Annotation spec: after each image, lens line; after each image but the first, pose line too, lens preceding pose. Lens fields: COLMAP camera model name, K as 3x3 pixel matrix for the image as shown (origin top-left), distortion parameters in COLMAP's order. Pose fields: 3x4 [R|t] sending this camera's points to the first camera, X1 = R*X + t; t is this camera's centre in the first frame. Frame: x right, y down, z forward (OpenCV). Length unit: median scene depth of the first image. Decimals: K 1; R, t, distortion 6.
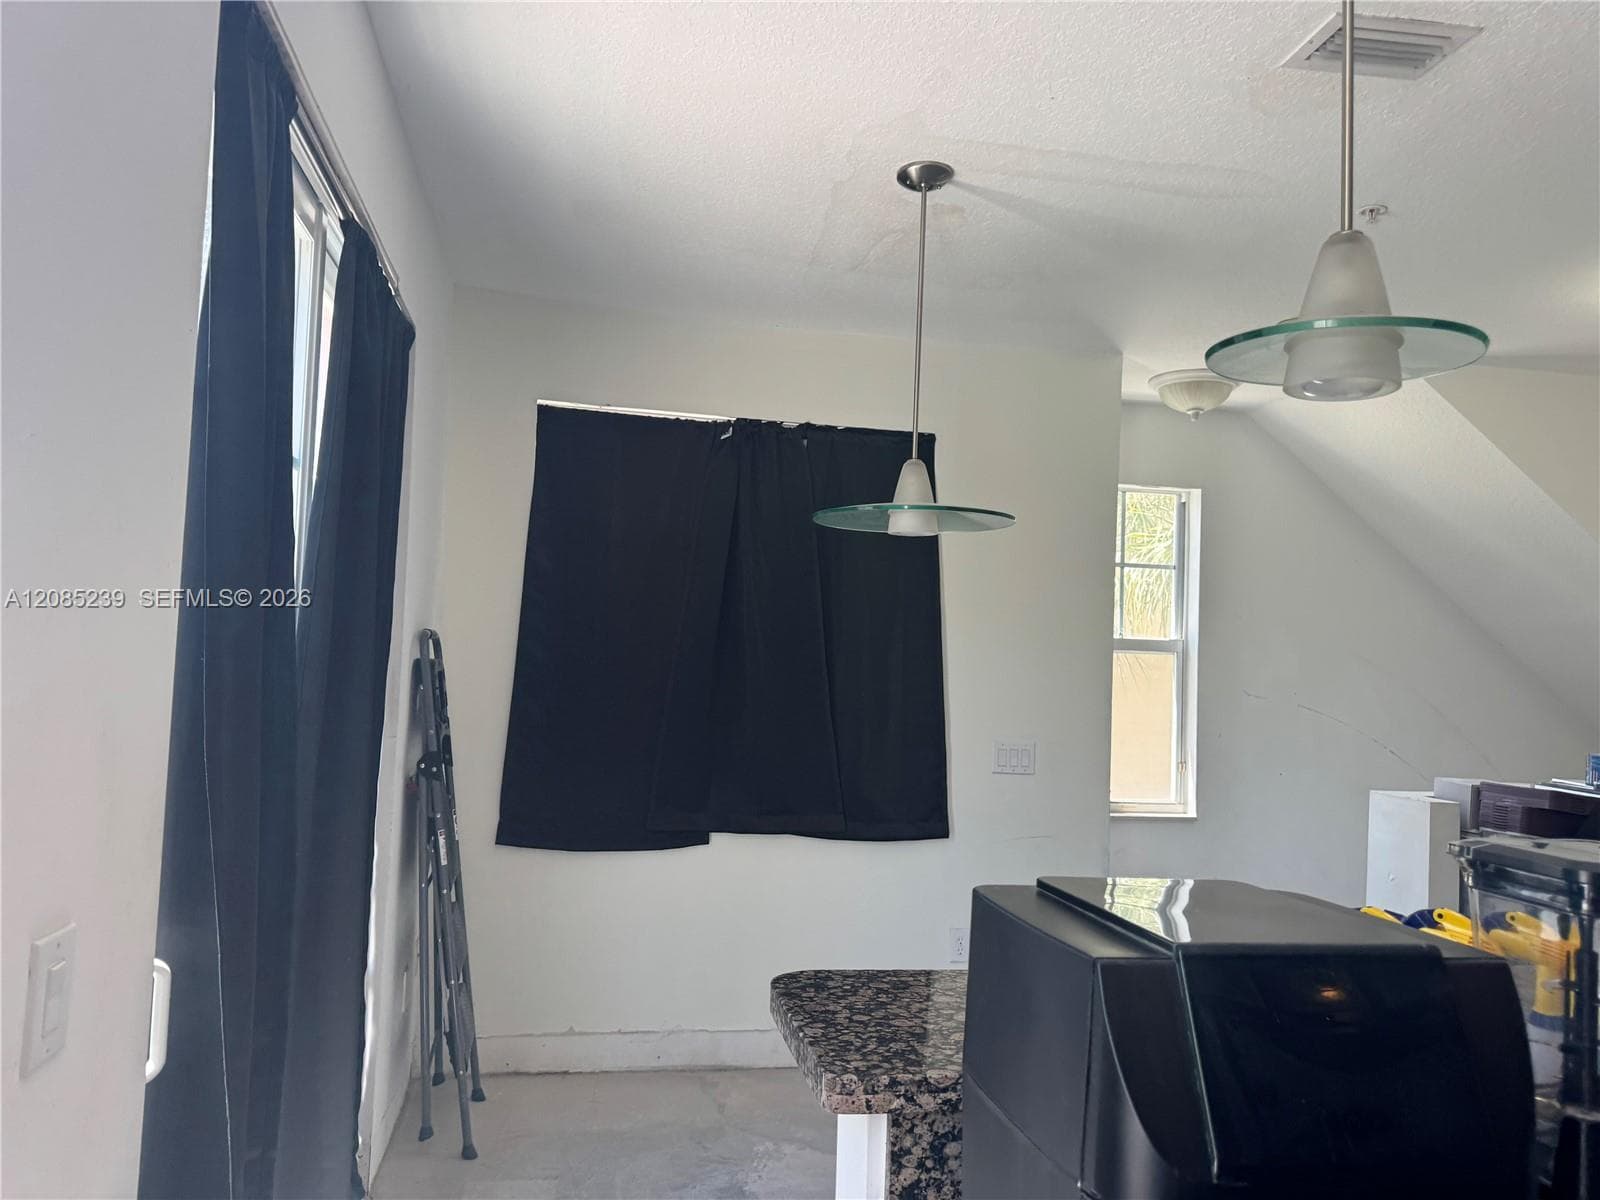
lens RADIAL K [[1130.1, 0, 805.7], [0, 1130.1, 606.5], [0, 0, 1]] dist [0.073785, -0.103725]
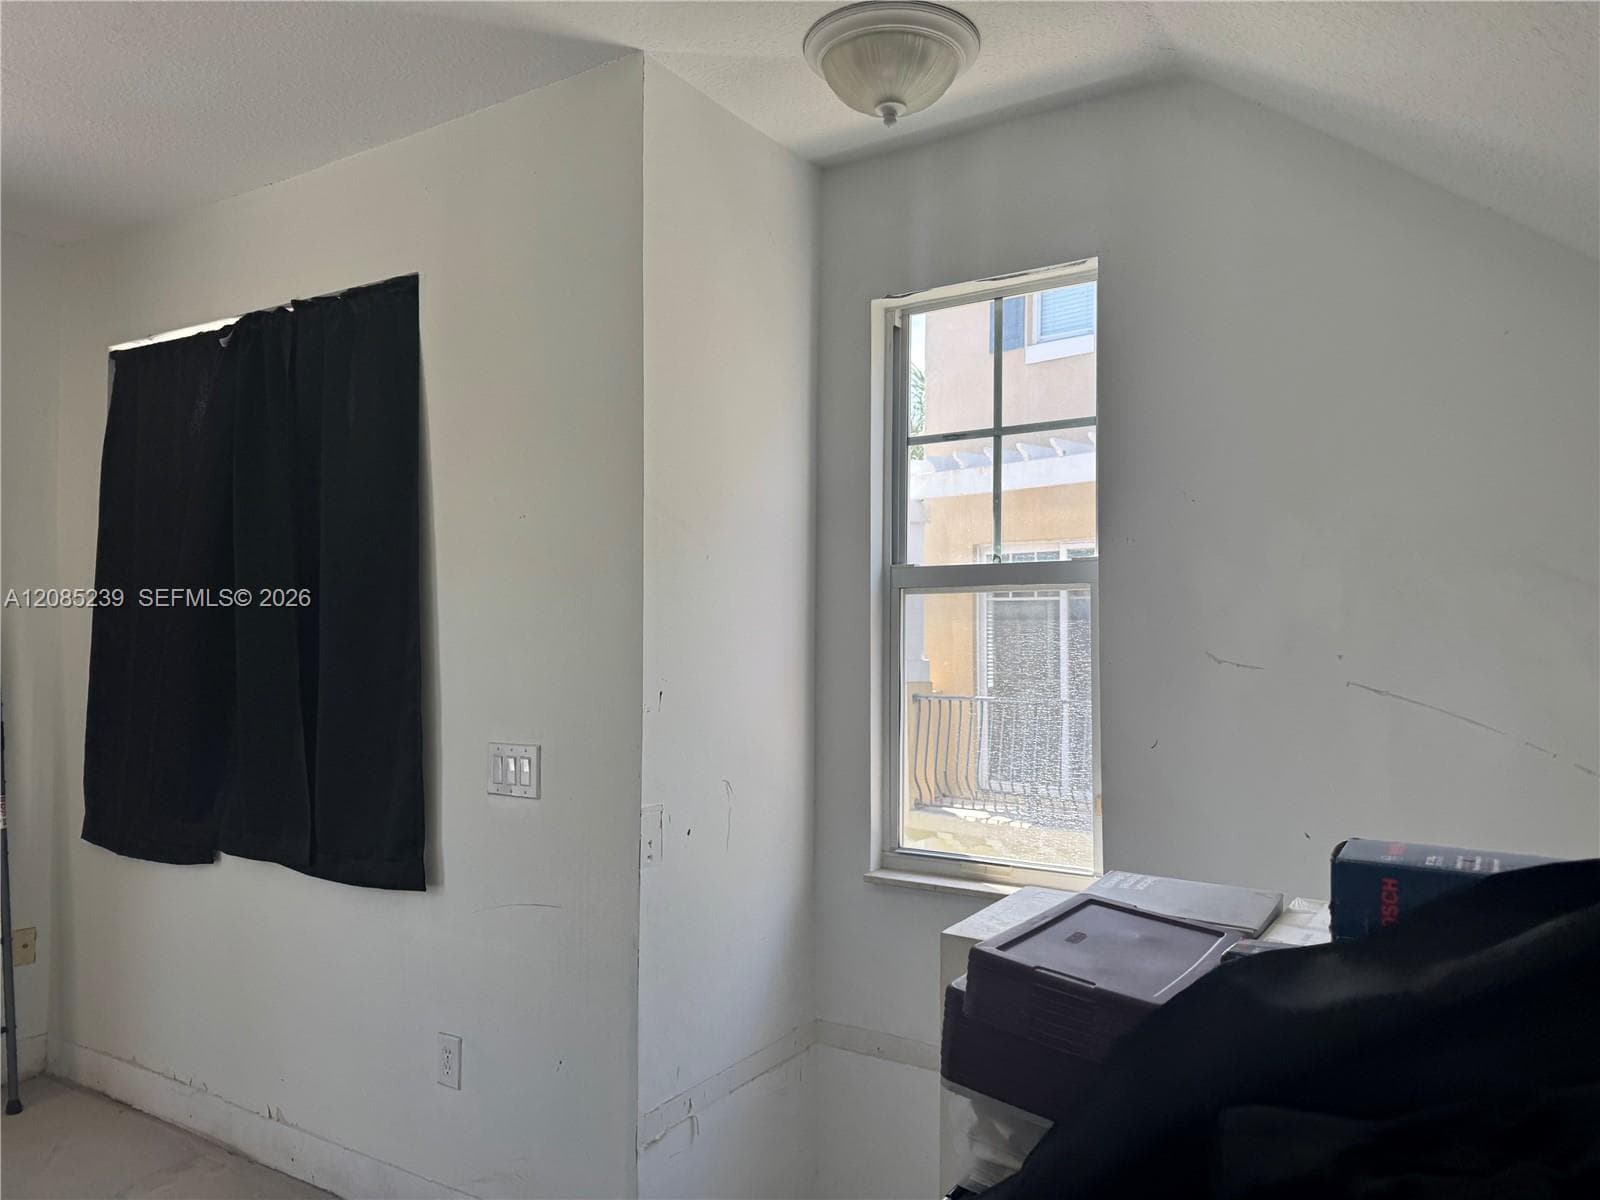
lens RADIAL K [[1114.5, 0, 802.4], [0, 1114.5, 620.9], [0, 0, 1]] dist [0.001978, -0.005914]
pose [[0.730096, -0.053236, -0.681268, 0.857962], [0.053403, 0.998357, -0.020785, 0.090917], [0.681255, -0.021207, 0.731739, 0.820362]]
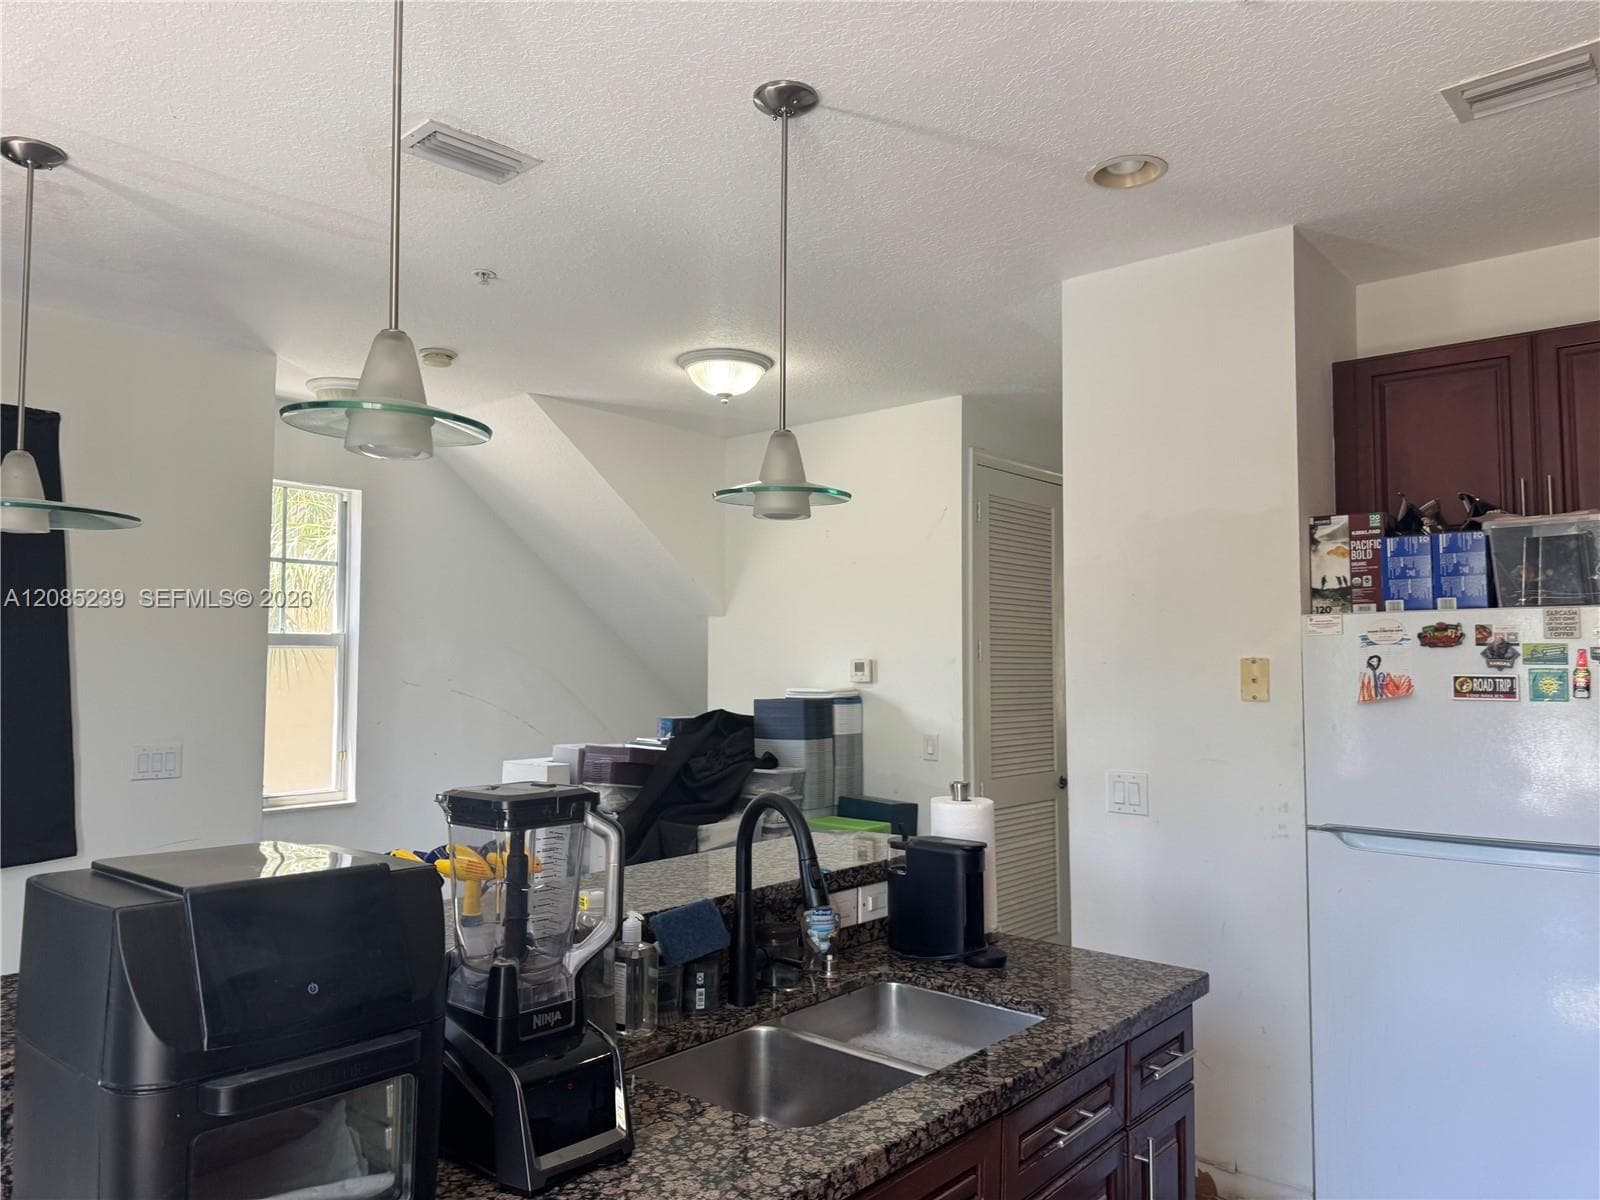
lens RADIAL K [[1130.1, 0, 805.7], [0, 1130.1, 606.5], [0, 0, 1]] dist [0.073785, -0.103725]
pose [[0.778775, -0.001072, 0.627302, 0.007665], [-0.004766, 0.999960, 0.007626, -0.007984], [-0.627285, -0.008928, 0.778738, -0.112974]]
